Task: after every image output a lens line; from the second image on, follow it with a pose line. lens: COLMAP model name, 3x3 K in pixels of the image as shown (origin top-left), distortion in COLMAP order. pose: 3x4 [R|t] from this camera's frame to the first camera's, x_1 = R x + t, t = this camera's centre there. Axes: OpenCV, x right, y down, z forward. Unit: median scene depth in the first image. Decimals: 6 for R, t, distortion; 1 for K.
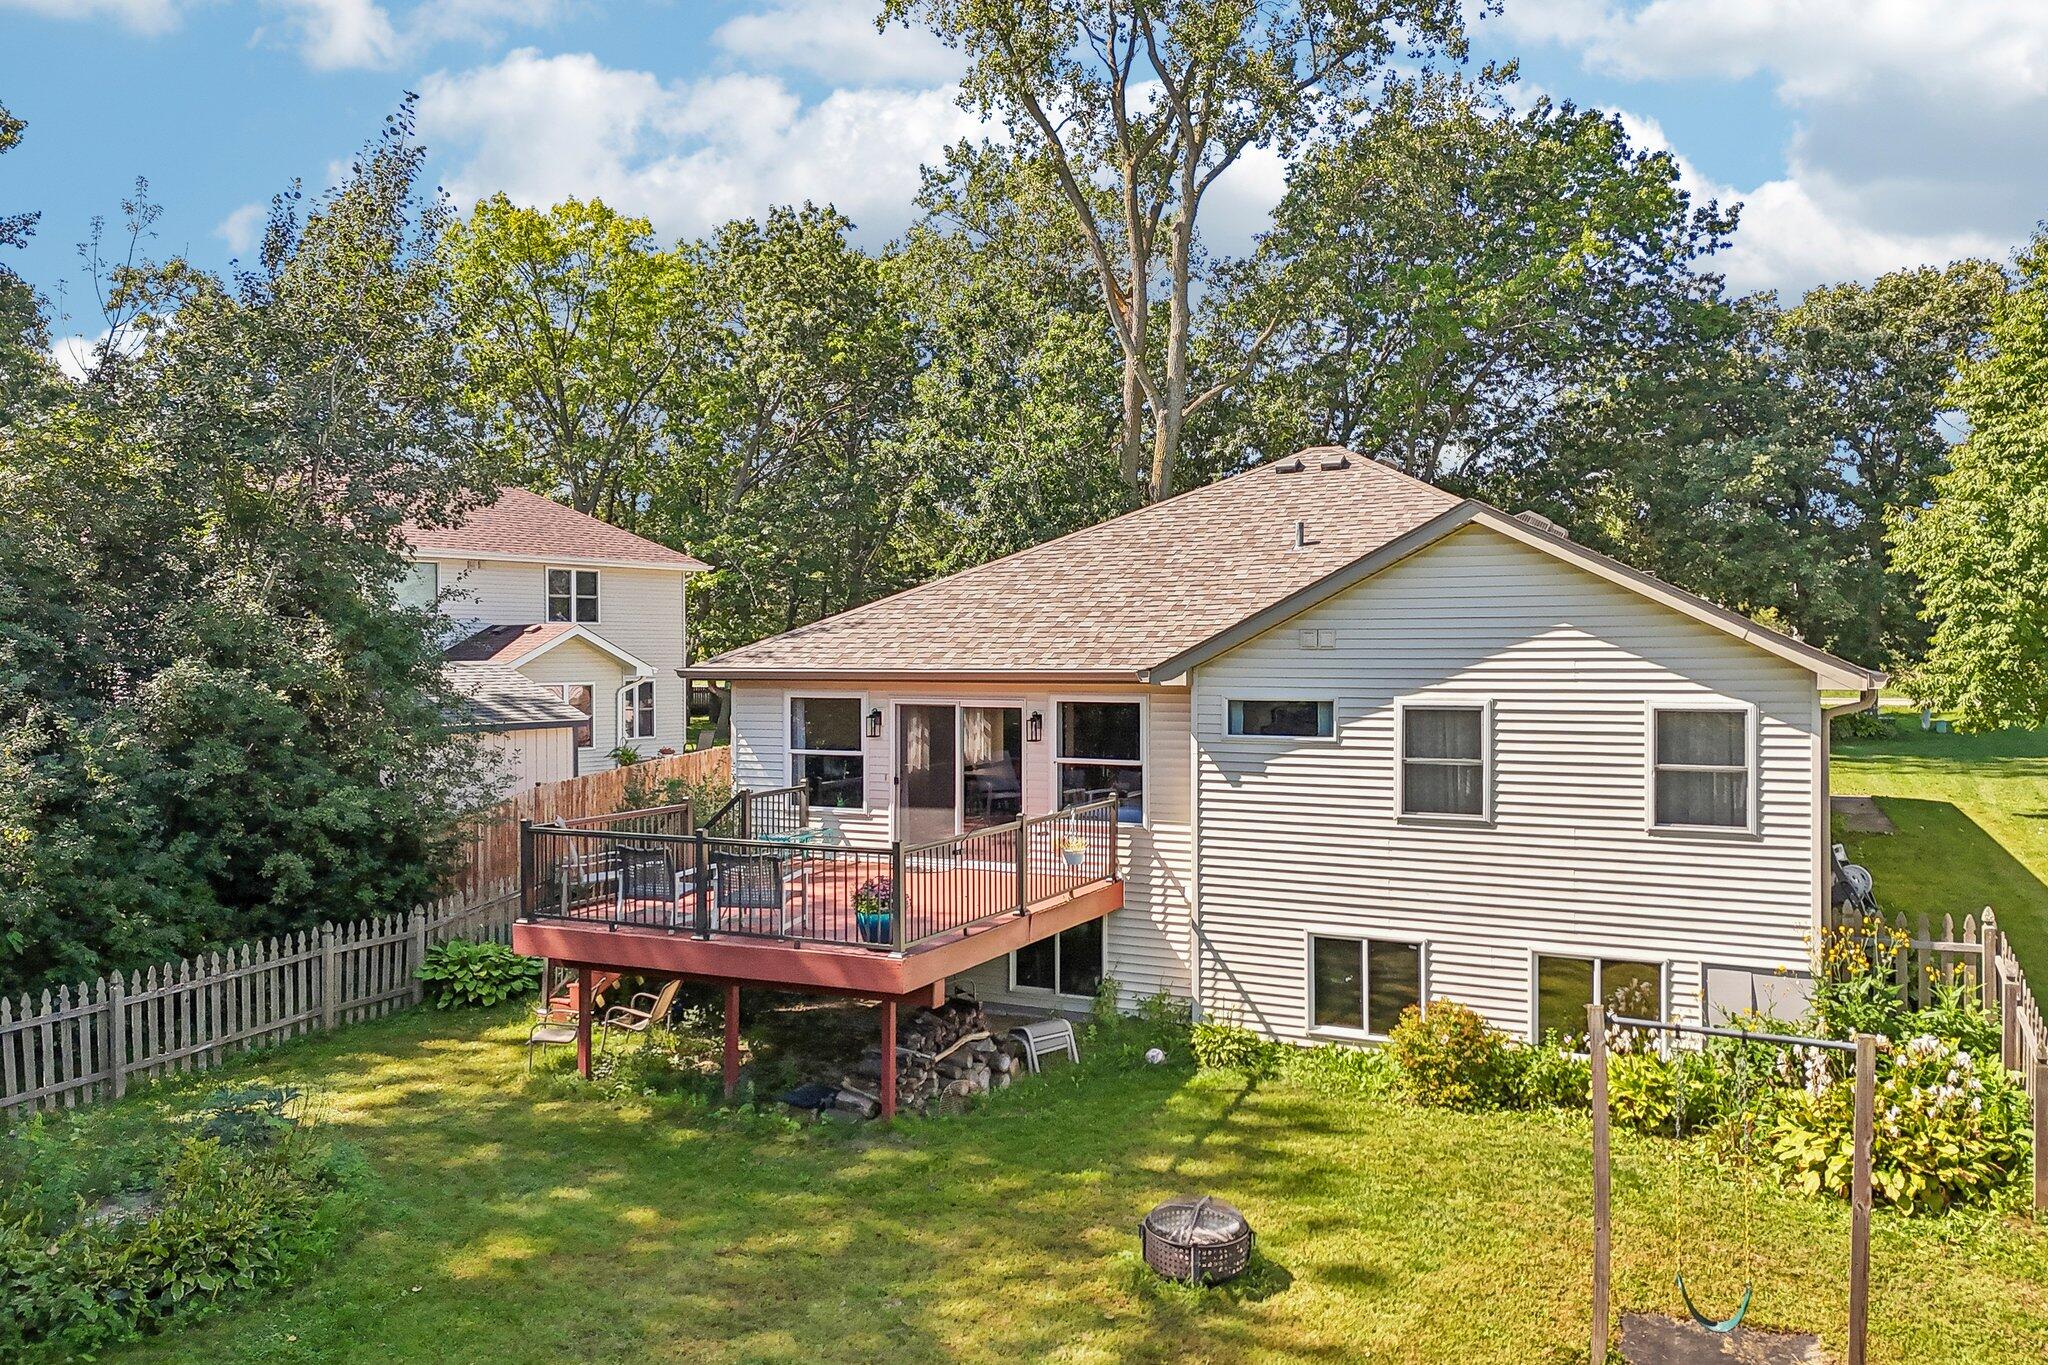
lens RADIAL K [[1551.1, 0, 1040.9], [0, 1551.1, 642.6], [0, 0, 1]] dist [0.057007, -0.060264]
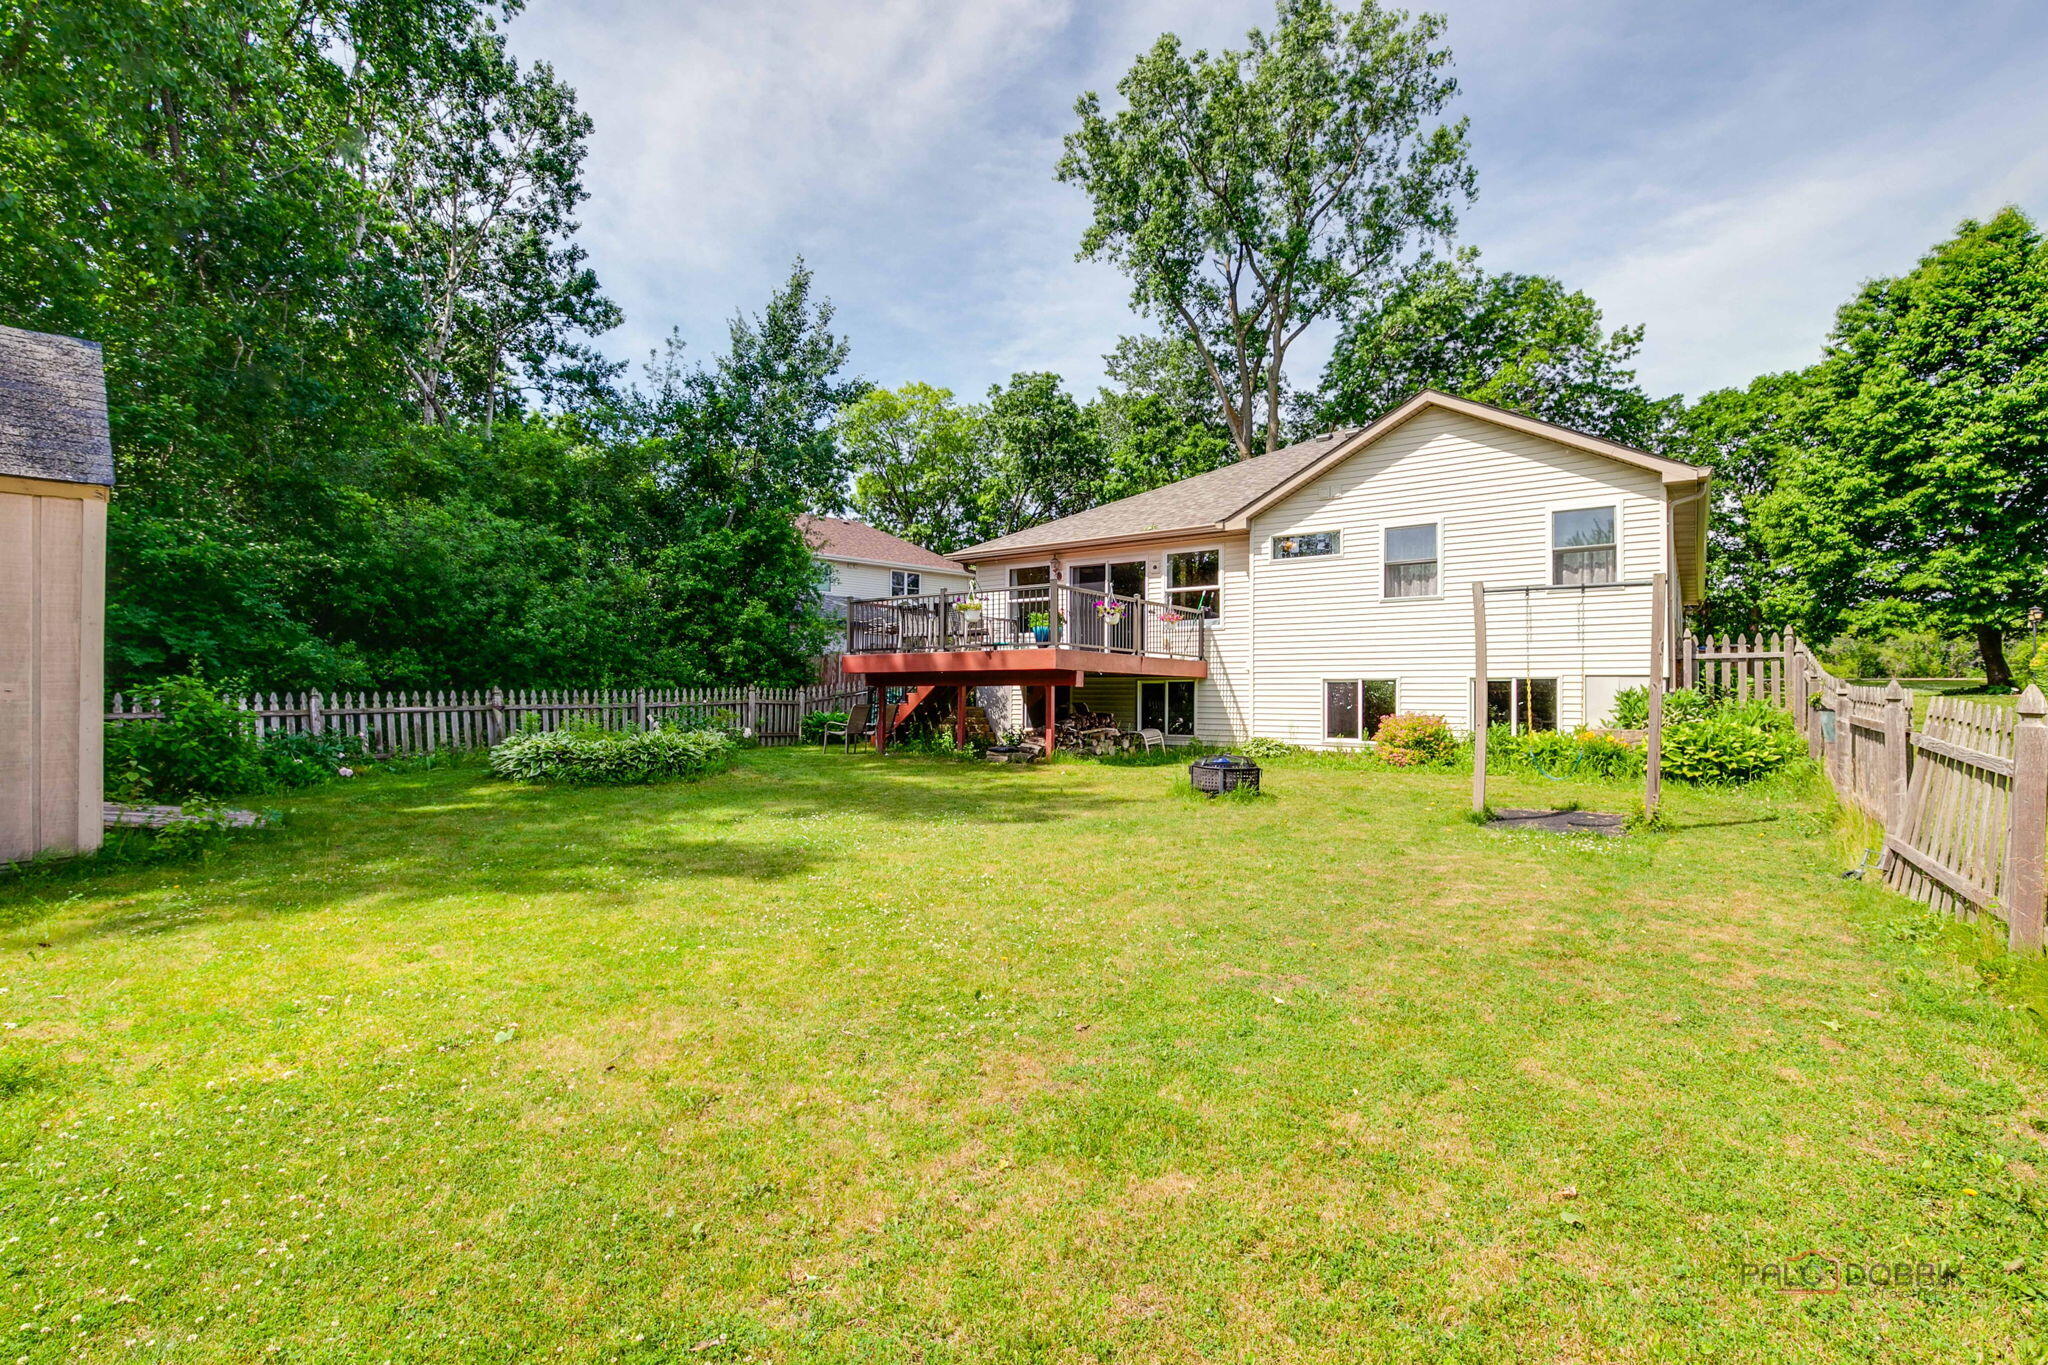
lens RADIAL K [[935.4, 0, 1015.3], [0, 935.4, 676.1], [0, 0, 1]] dist [-0.016415, 0.003880]
pose [[0.980810, 0.000073, -0.194965, 0.050646], [-0.003656, 0.999831, -0.018020, 0.200754], [0.194931, 0.018387, 0.980645, 0.013308]]
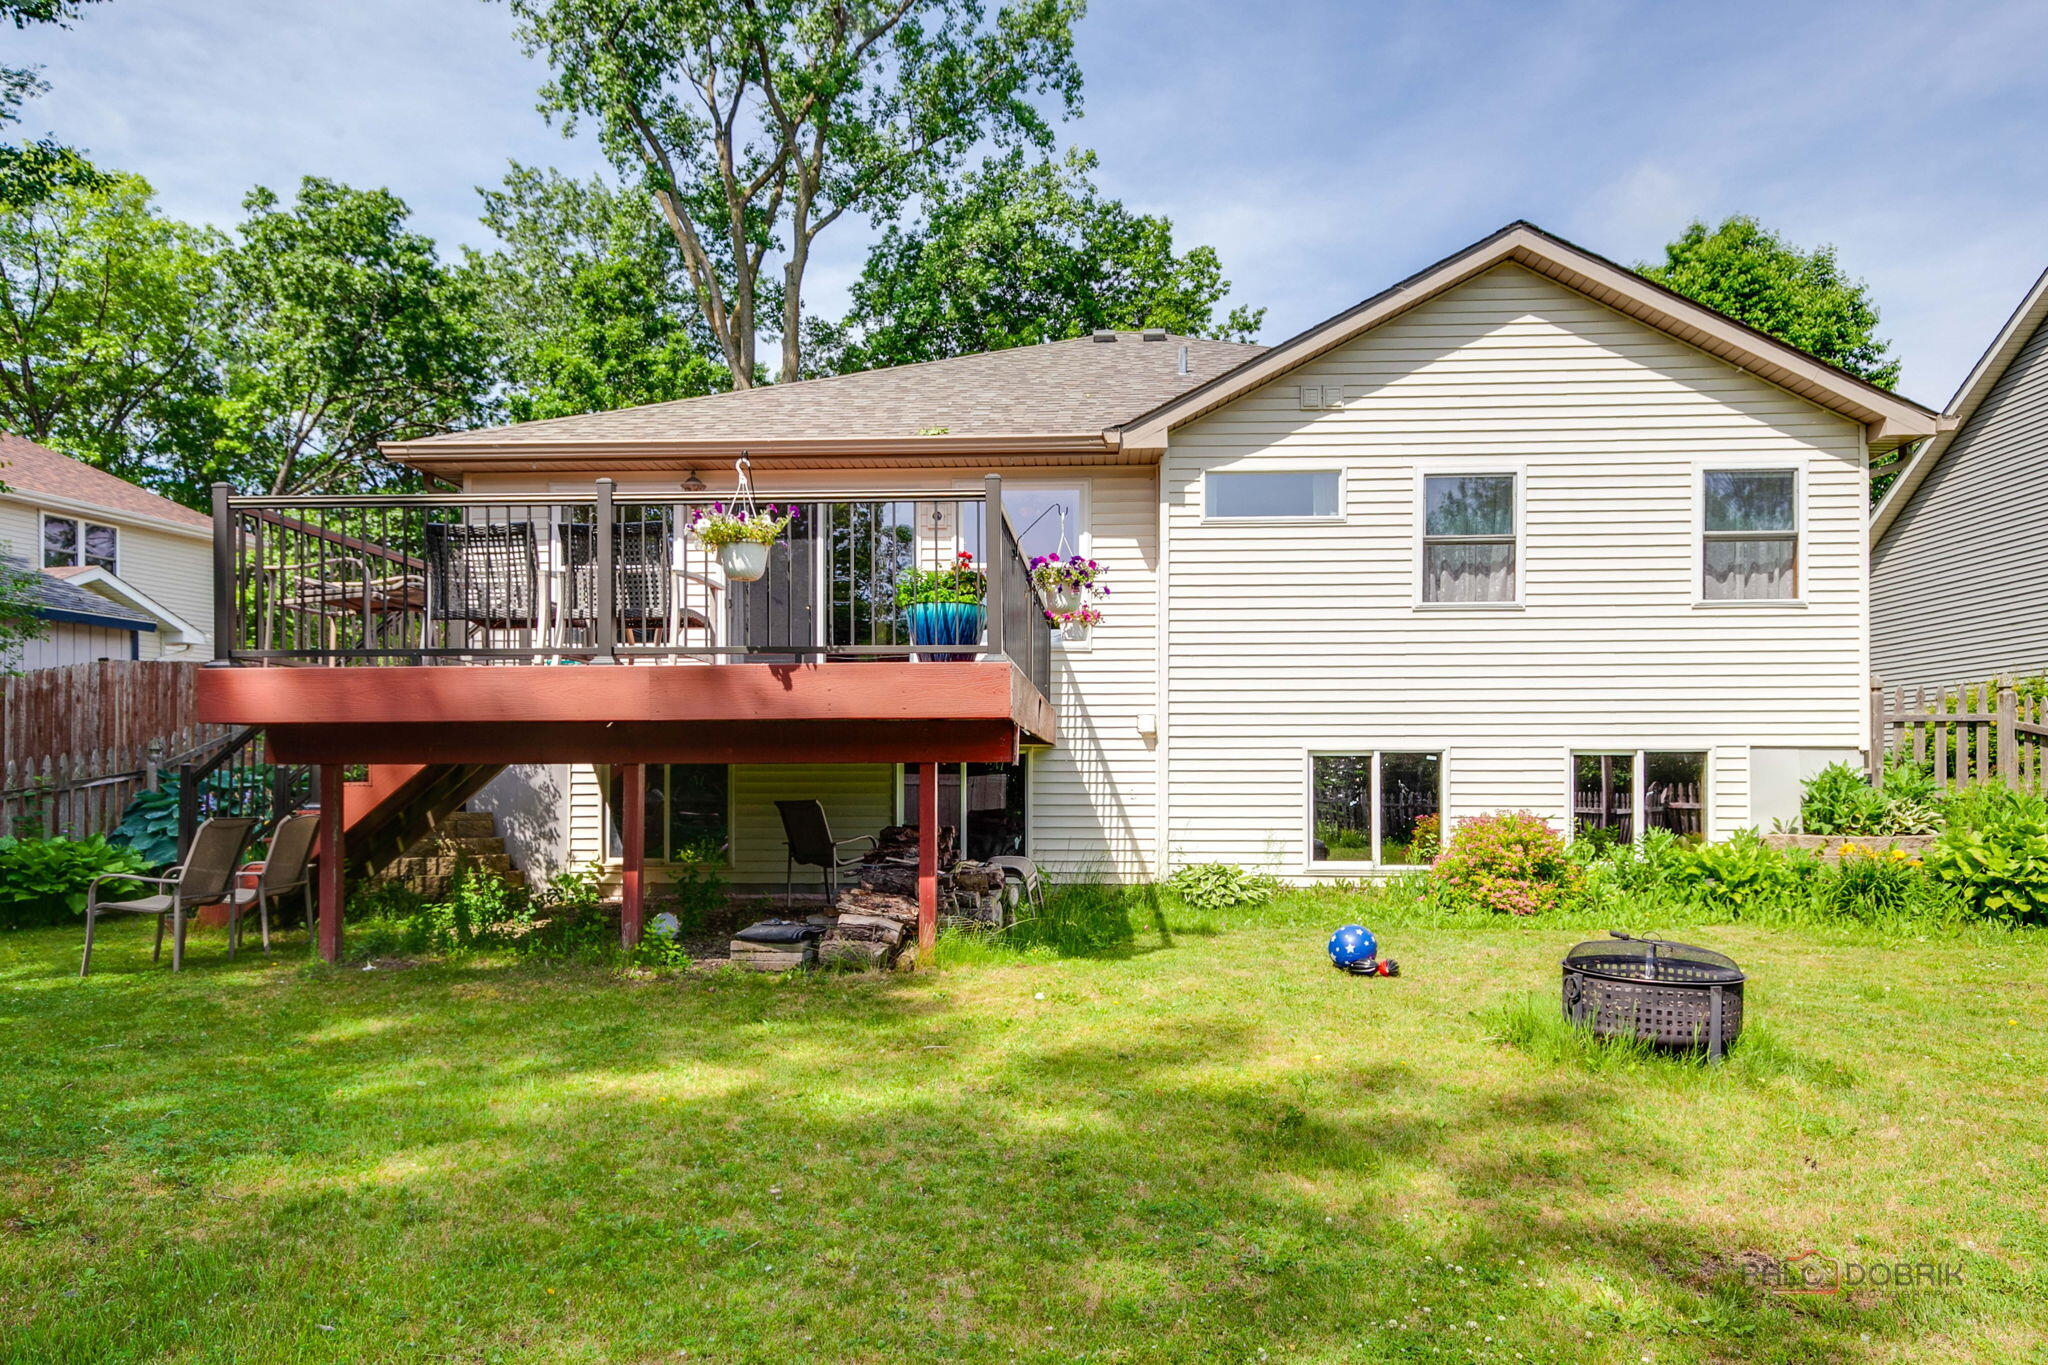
lens RADIAL K [[1312.3, 0, 1076.3], [0, 1312.3, 753.7], [0, 0, 1]] dist [0.013387, -0.003265]
pose [[0.918920, 0.008901, 0.394344, -0.216702], [0.000481, 0.999719, -0.023685, 0.204007], [-0.394444, 0.021954, 0.918658, 0.404161]]
